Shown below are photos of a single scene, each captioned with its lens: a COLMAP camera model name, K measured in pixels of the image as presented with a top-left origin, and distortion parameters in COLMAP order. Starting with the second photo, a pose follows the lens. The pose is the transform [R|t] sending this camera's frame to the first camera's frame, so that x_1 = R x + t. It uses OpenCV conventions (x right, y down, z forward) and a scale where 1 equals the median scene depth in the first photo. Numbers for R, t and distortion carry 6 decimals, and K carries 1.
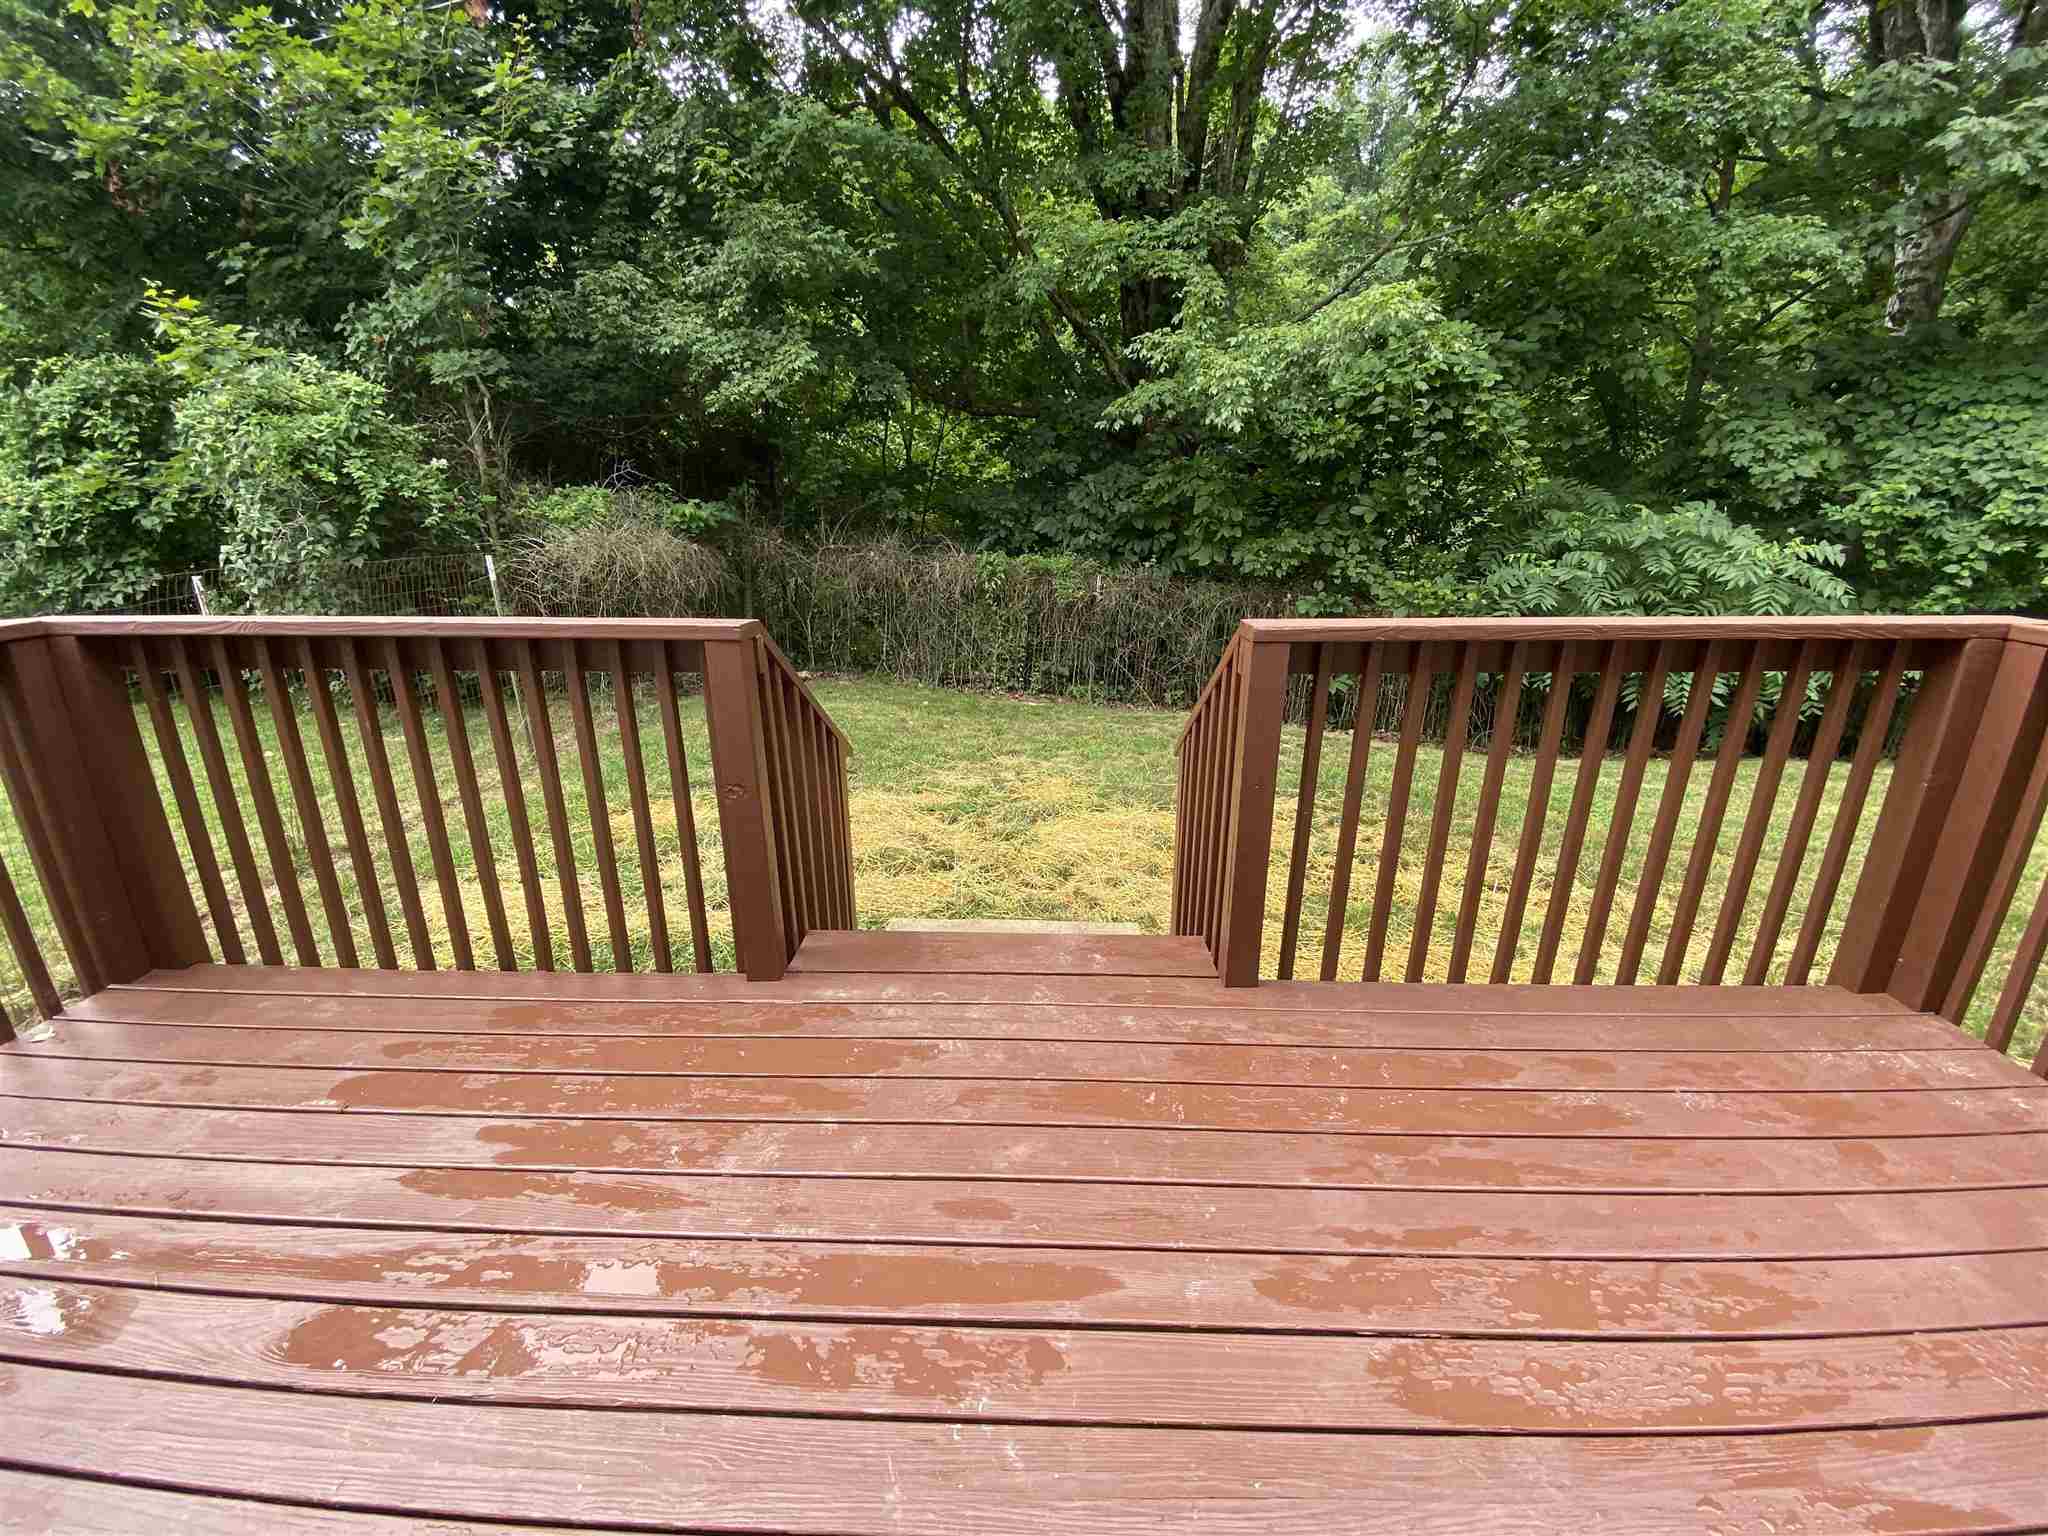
lens RADIAL K [[829.8, 0, 1028.1], [0, 829.8, 786.9], [0, 0, 1]] dist [0.008667, -0.014747]
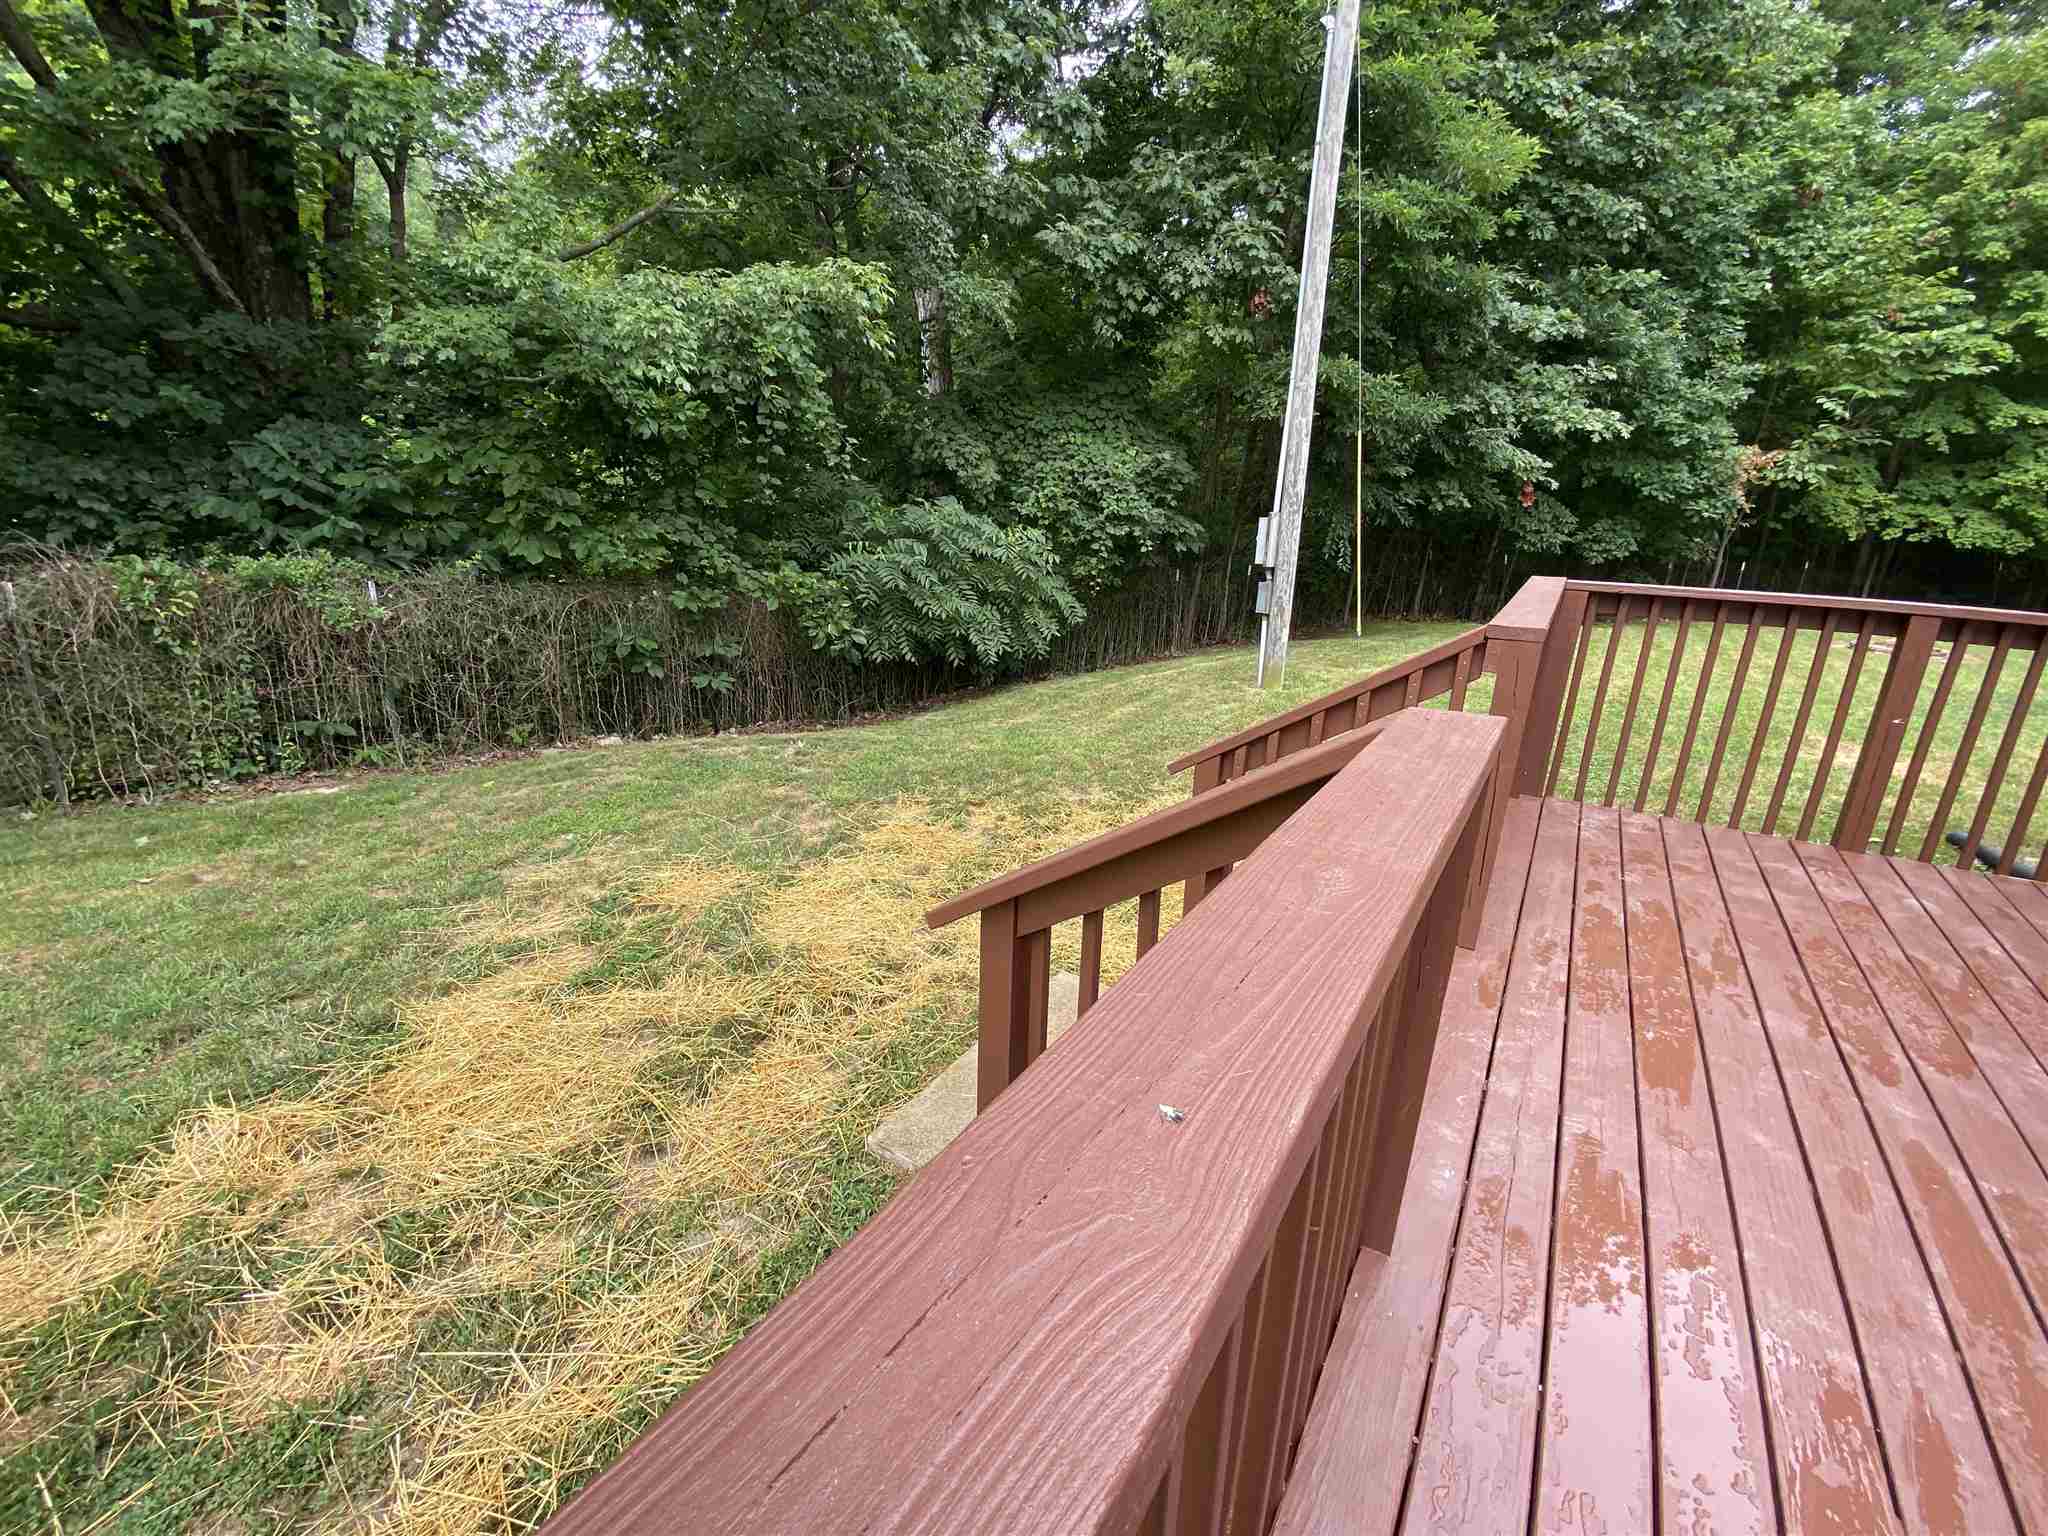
lens RADIAL K [[829.8, 0, 1016.8], [0, 829.8, 781.2], [0, 0, 1]] dist [0.008667, -0.014747]
pose [[0.516540, -0.251950, 0.818357, -0.334056], [0.239697, 0.960066, 0.144284, -0.100955], [-0.822029, 0.121630, 0.556305, 0.306740]]
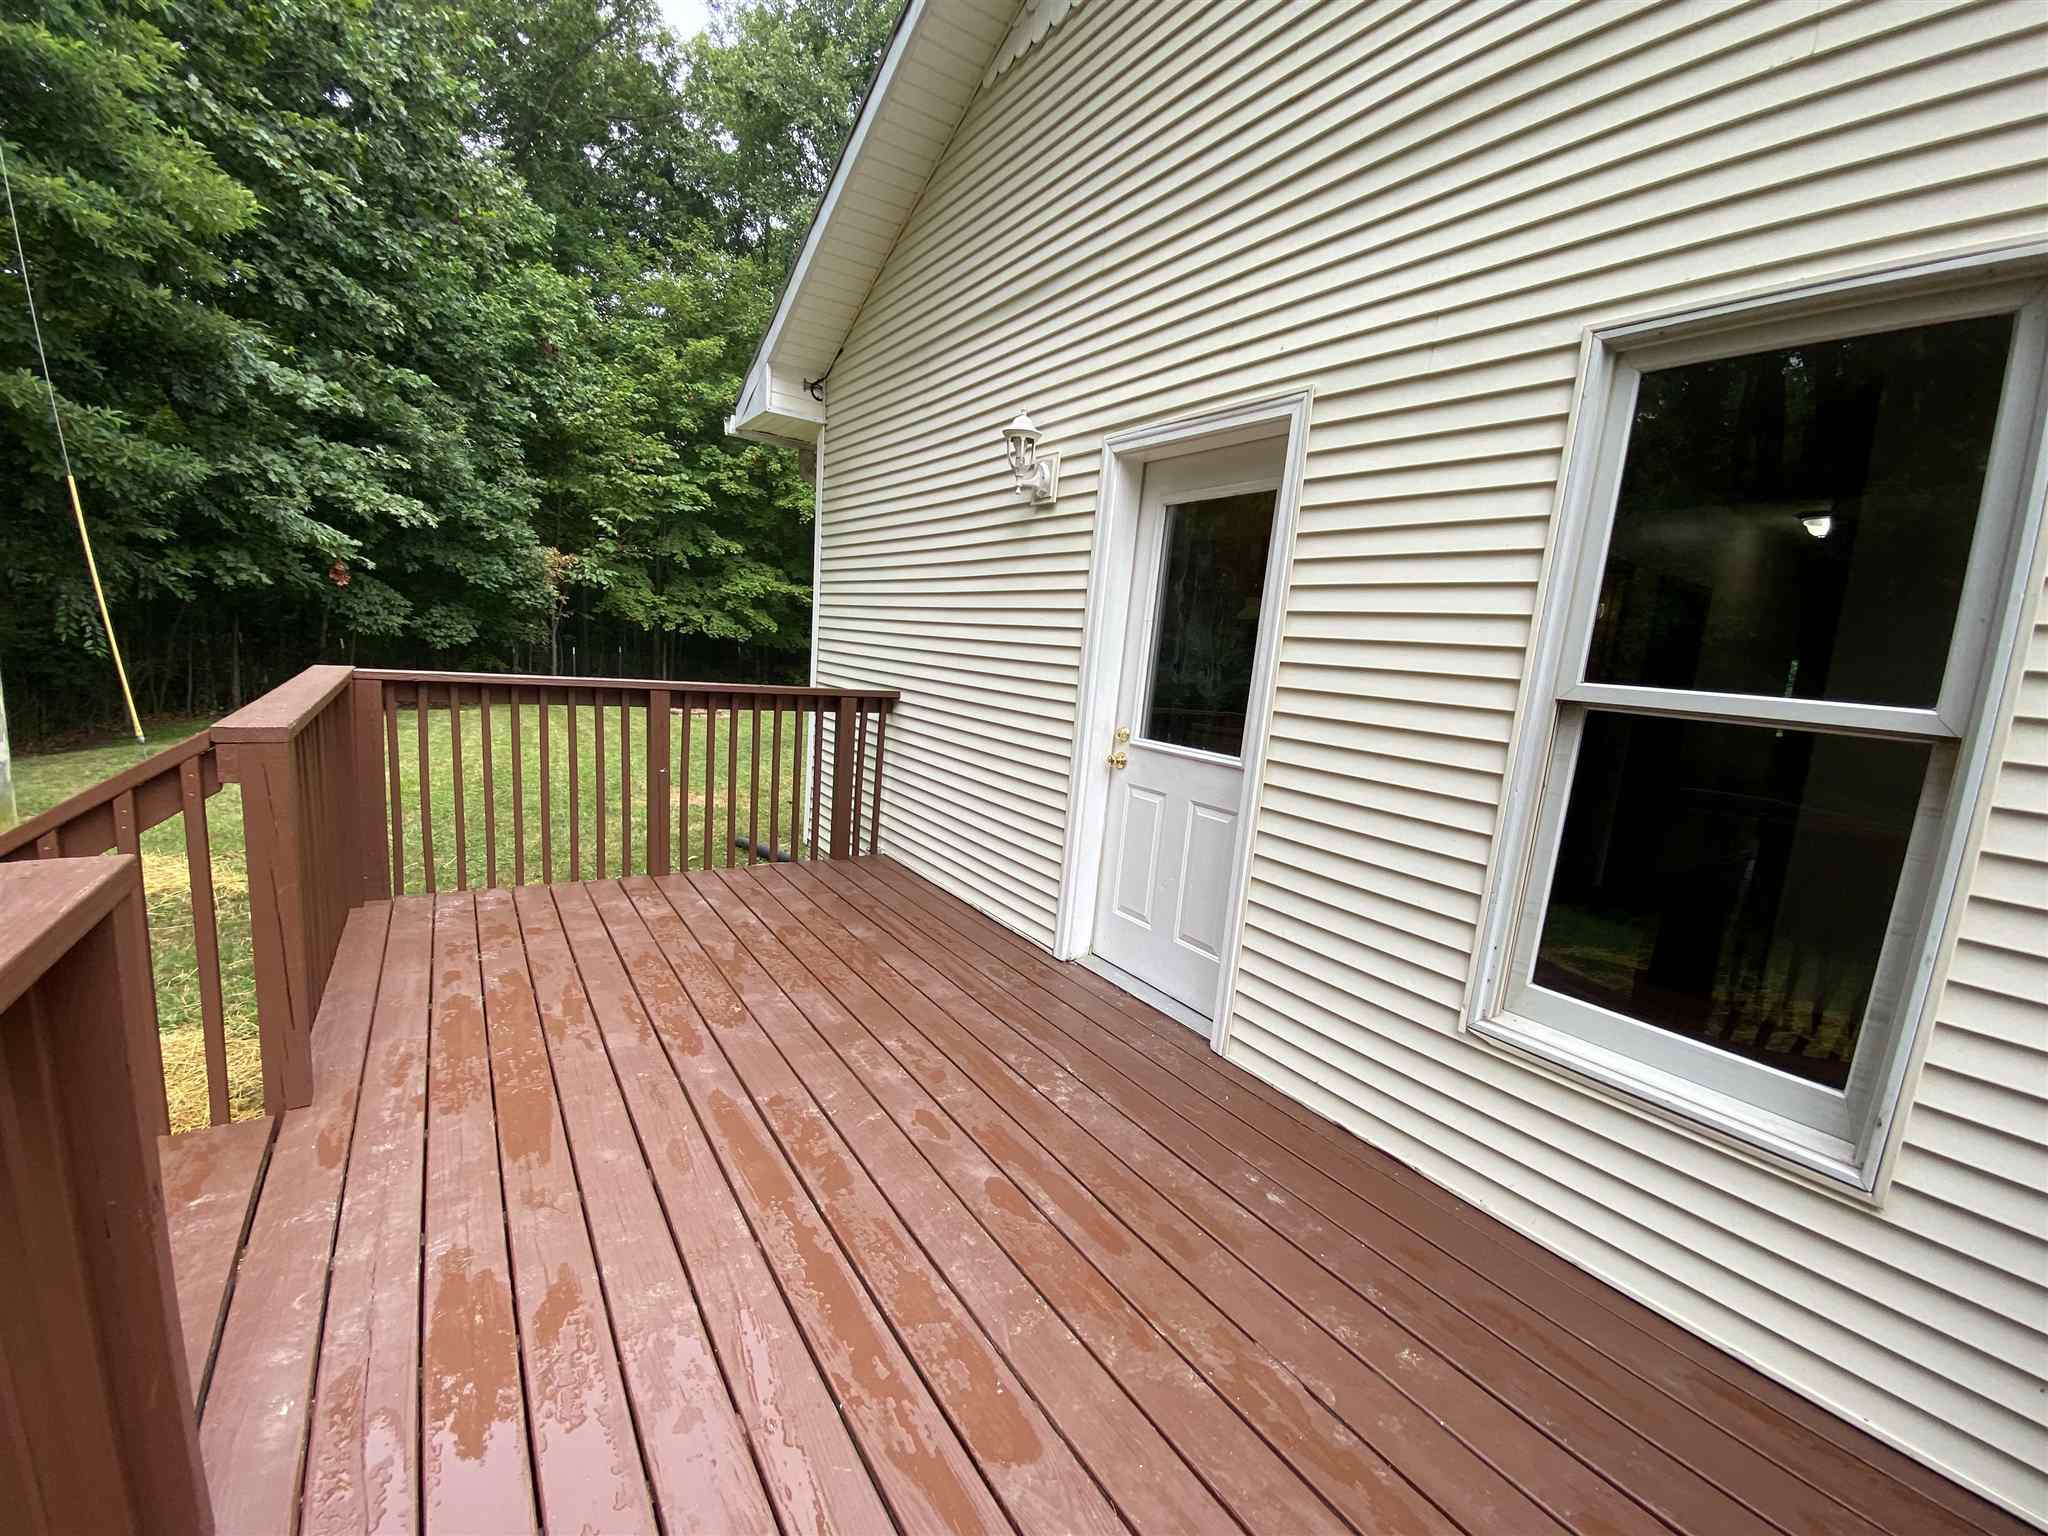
lens RADIAL K [[829.8, 0, 1025.6], [0, 829.8, 781.8], [0, 0, 1]] dist [0.008667, -0.014747]
pose [[-0.599458, -0.165252, 0.783161, -0.327212], [0.175027, 0.927711, 0.329724, -0.093469], [-0.781035, 0.334730, -0.527201, 0.264630]]
